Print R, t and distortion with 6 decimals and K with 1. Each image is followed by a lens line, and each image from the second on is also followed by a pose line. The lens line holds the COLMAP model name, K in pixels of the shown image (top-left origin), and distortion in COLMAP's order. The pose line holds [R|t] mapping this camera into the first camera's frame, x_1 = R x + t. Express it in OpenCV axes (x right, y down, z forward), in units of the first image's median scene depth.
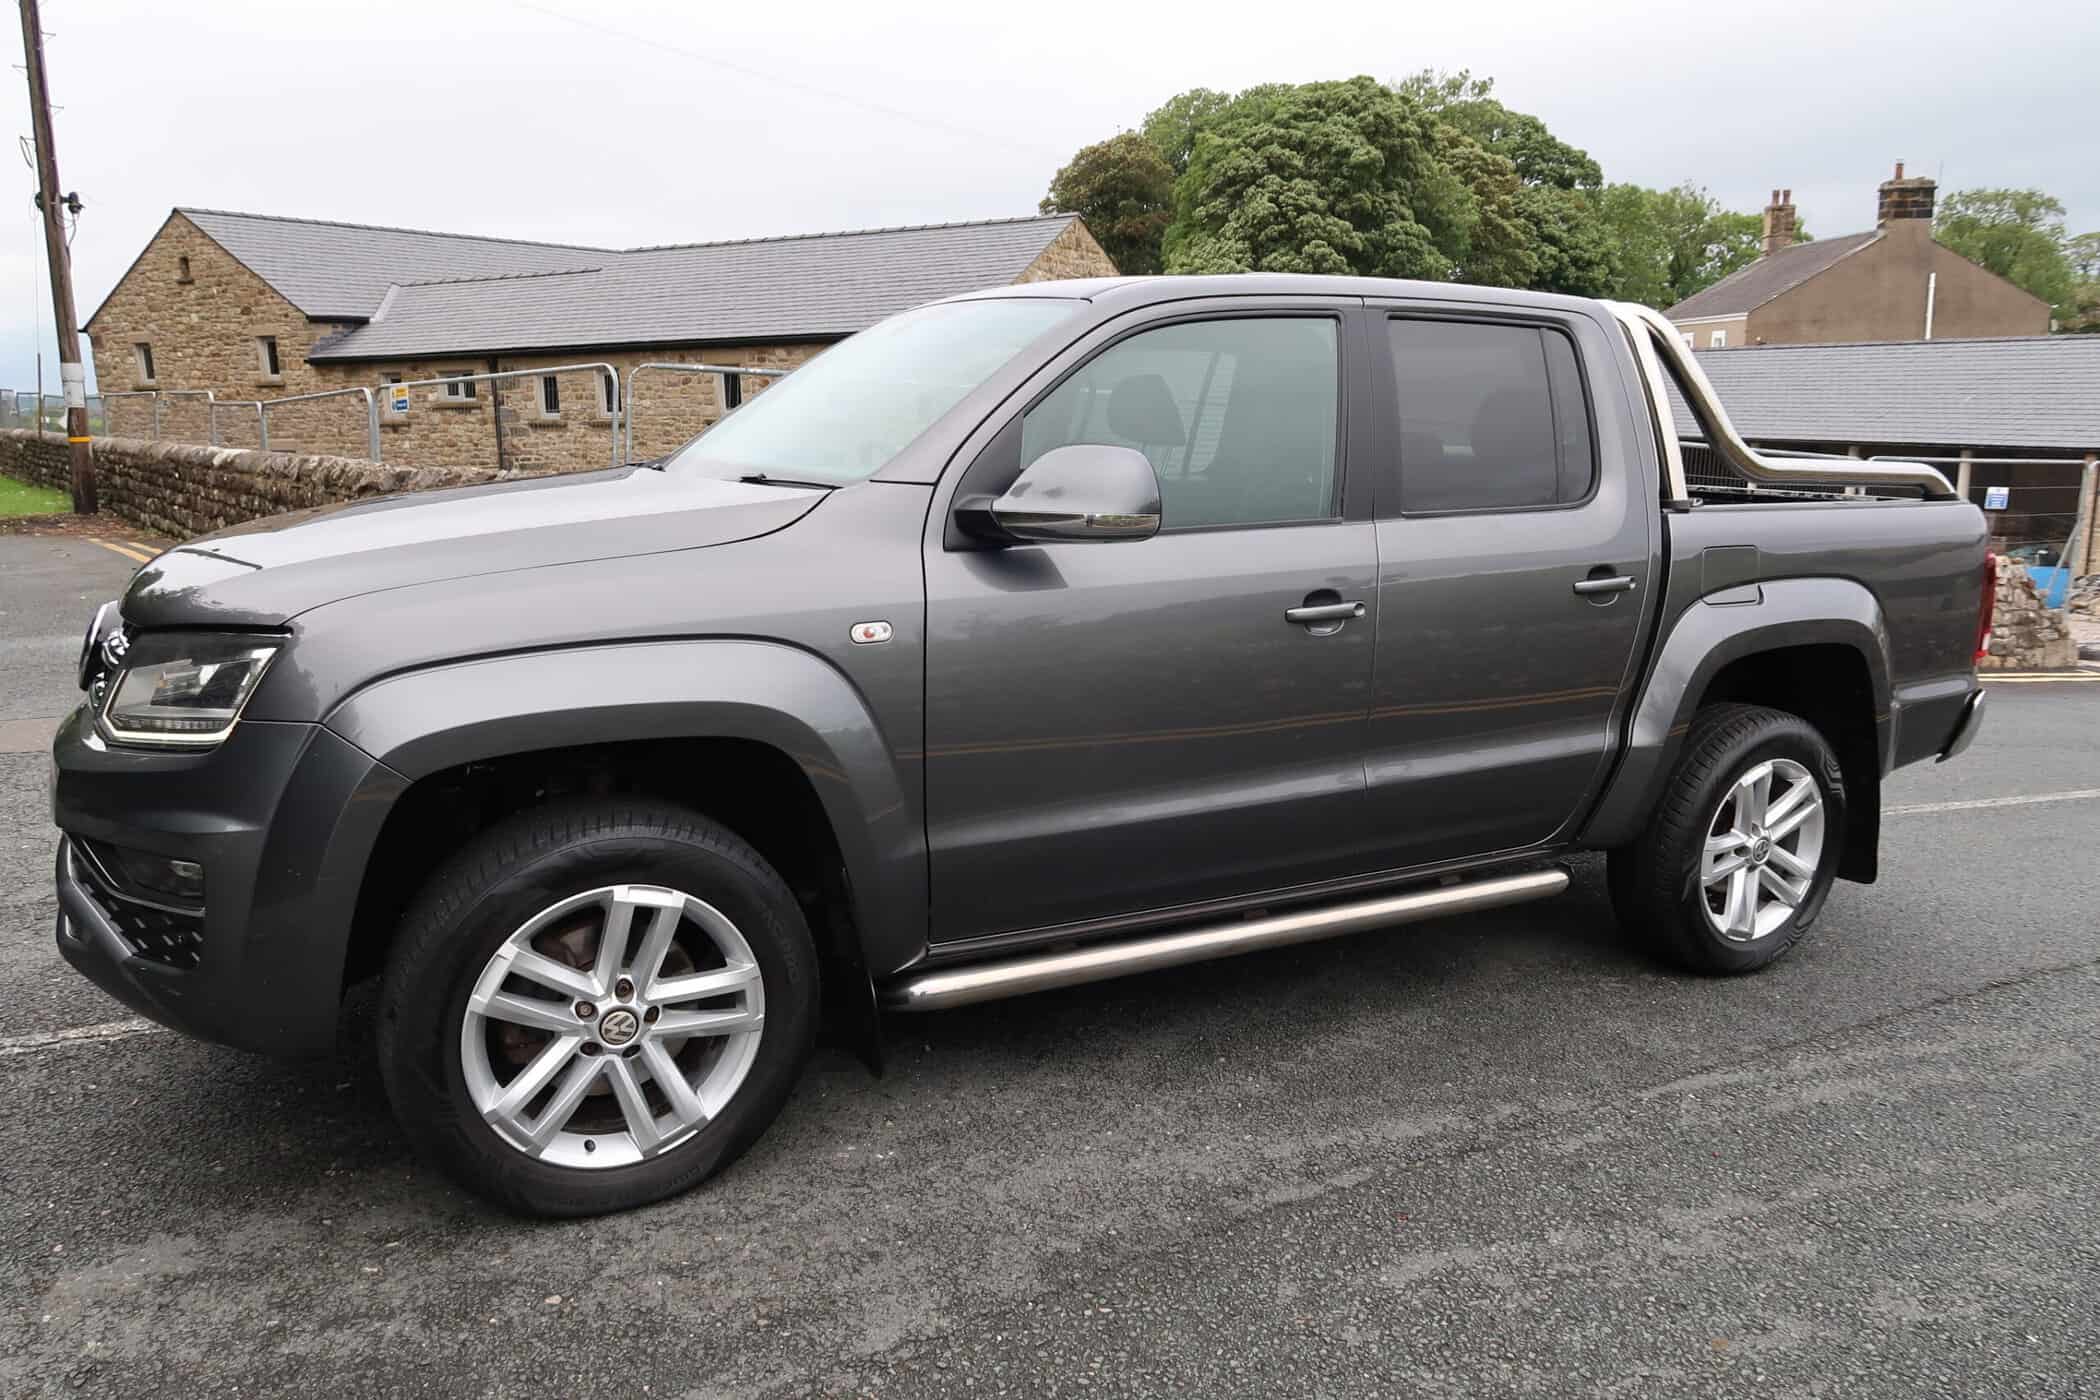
lens RADIAL K [[1445.9, 0, 1050.0], [0, 1445.9, 700.0], [0, 0, 1]] dist [-0.008469, 0.000701]
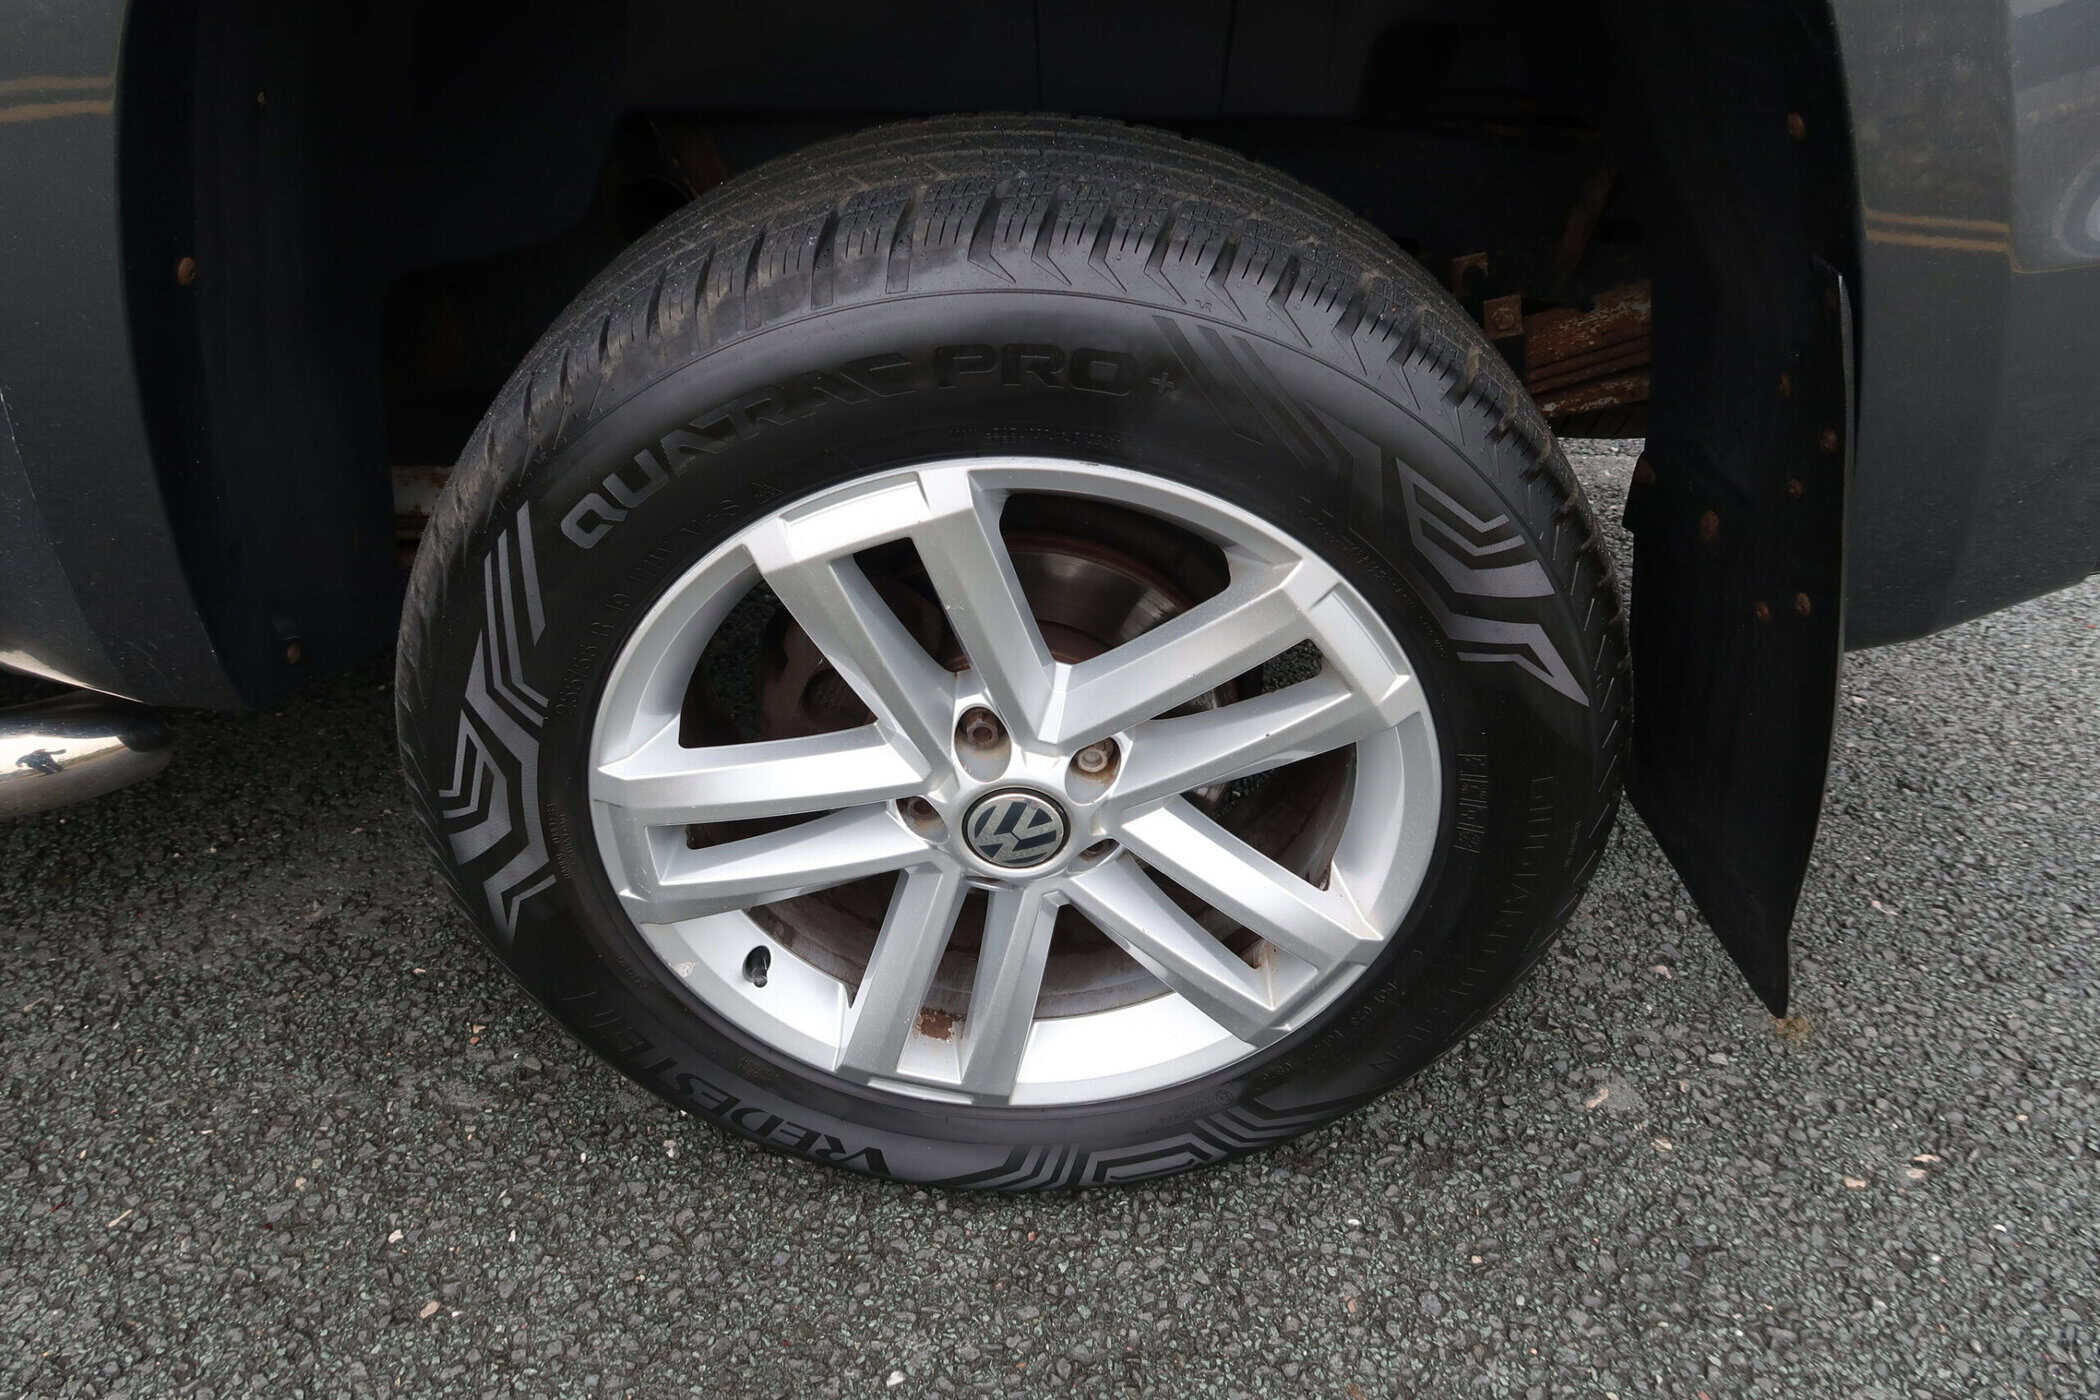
lens RADIAL K [[1441.8, 0, 1050.0], [0, 1441.8, 700.0], [0, 0, 1]] dist [-0.015467, 0.001150]
pose [[0.703115, 0.708848, -0.056251, -0.296269], [-0.666786, 0.684737, 0.294163, 0.095106], [0.247034, -0.169323, 0.954099, 0.671680]]
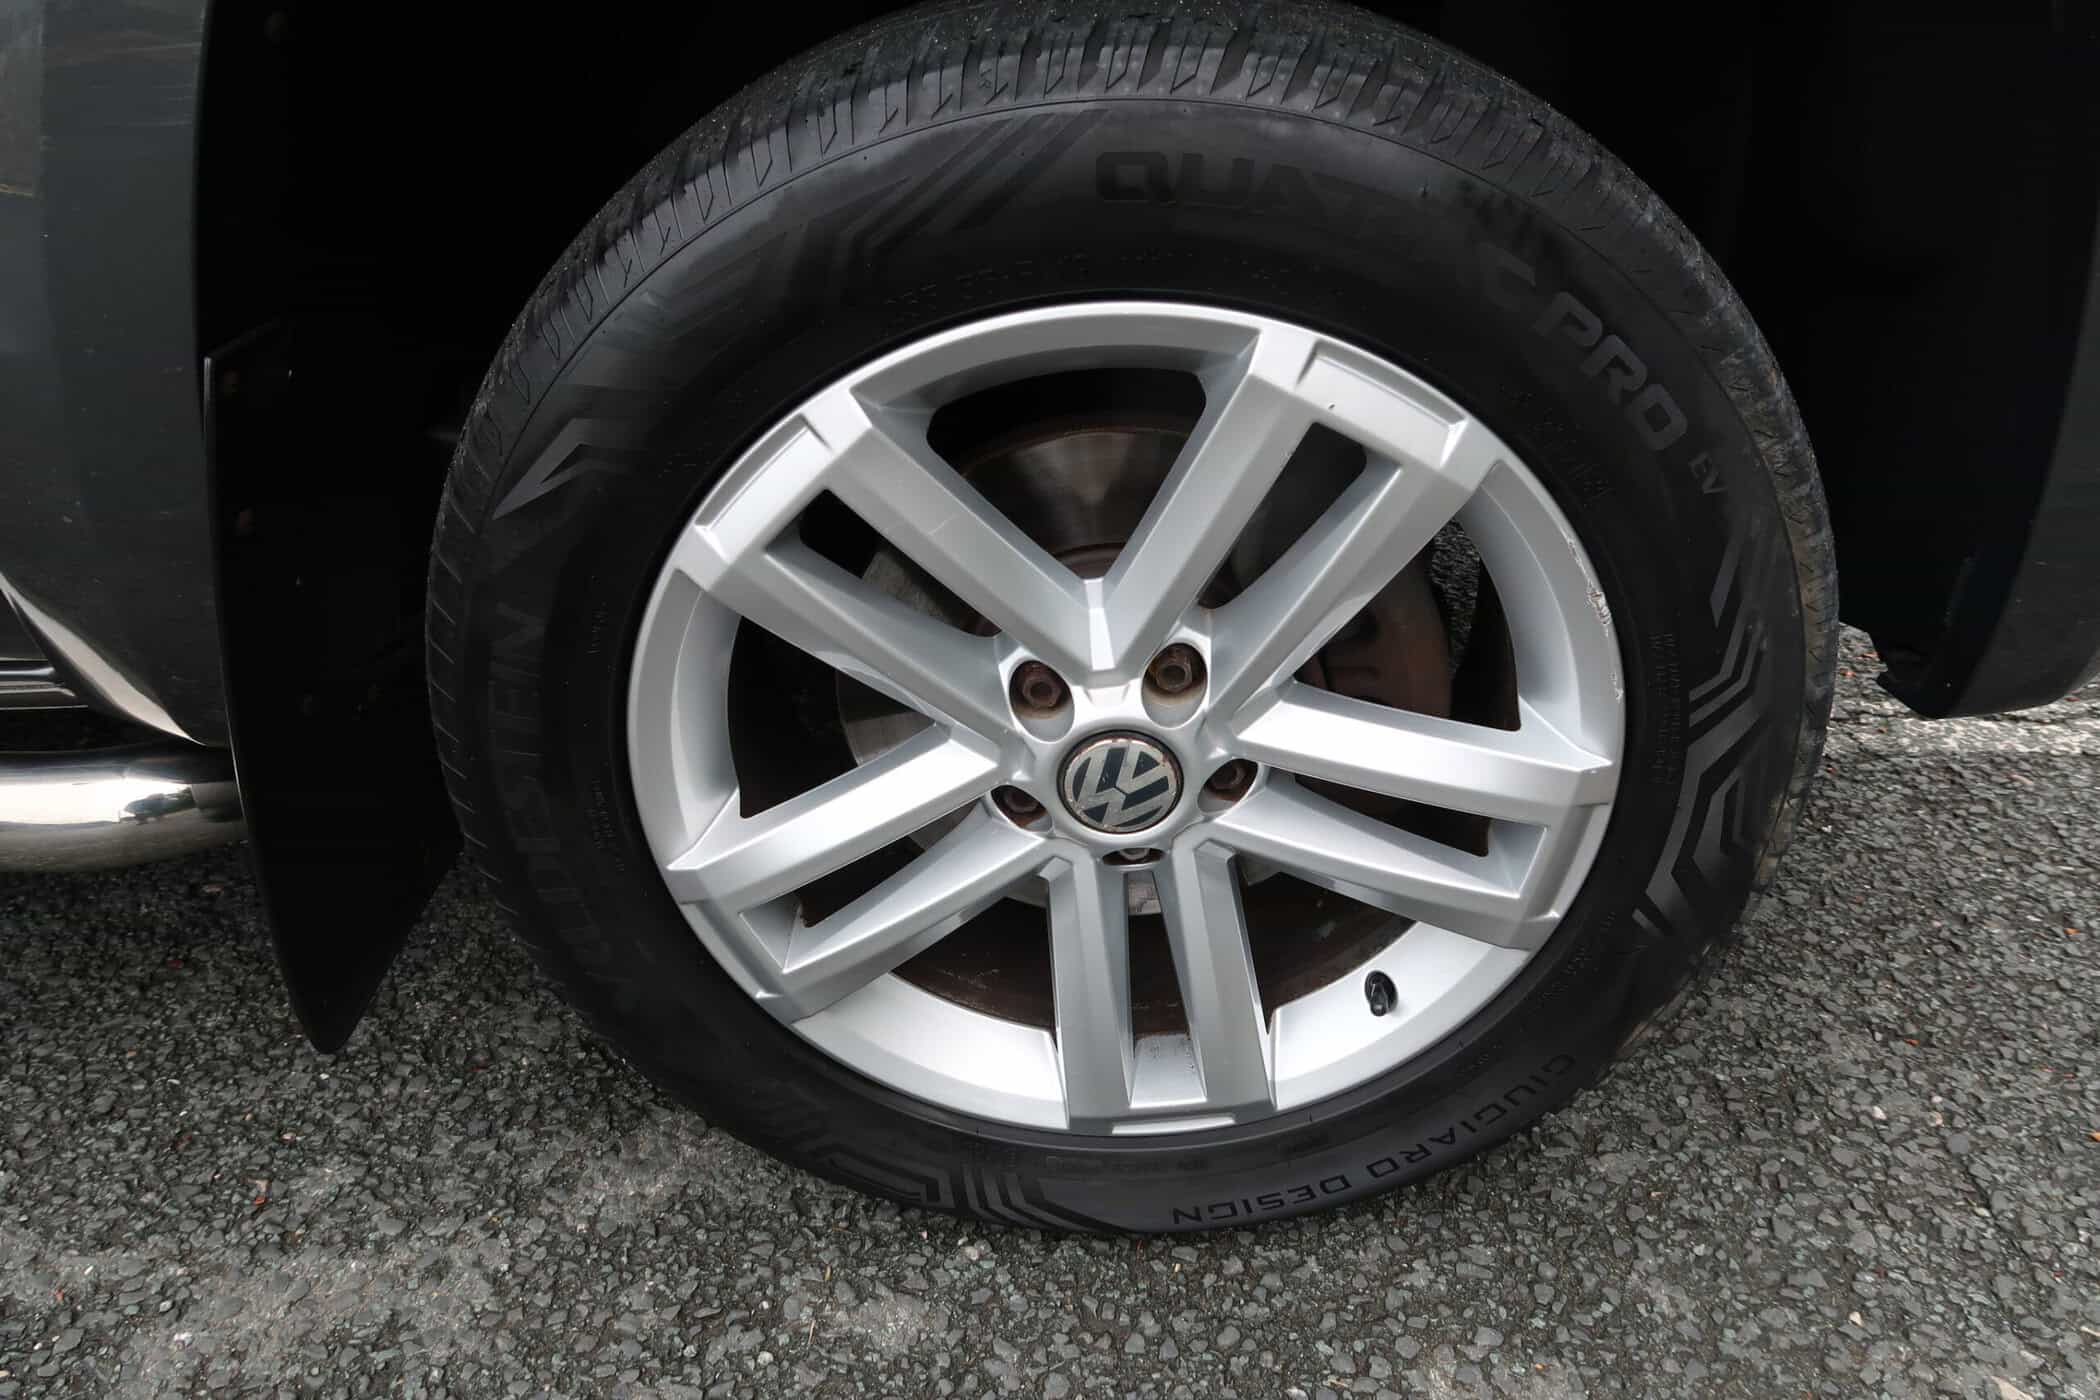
lens RADIAL K [[1441.8, 0, 1050.0], [0, 1441.8, 700.0], [0, 0, 1]] dist [-0.015467, 0.001150]
pose [[0.850117, 0.411445, -0.328653, -0.218990], [-0.293949, 0.888603, 0.352105, 0.108357], [0.436914, -0.202723, 0.876361, 0.733035]]
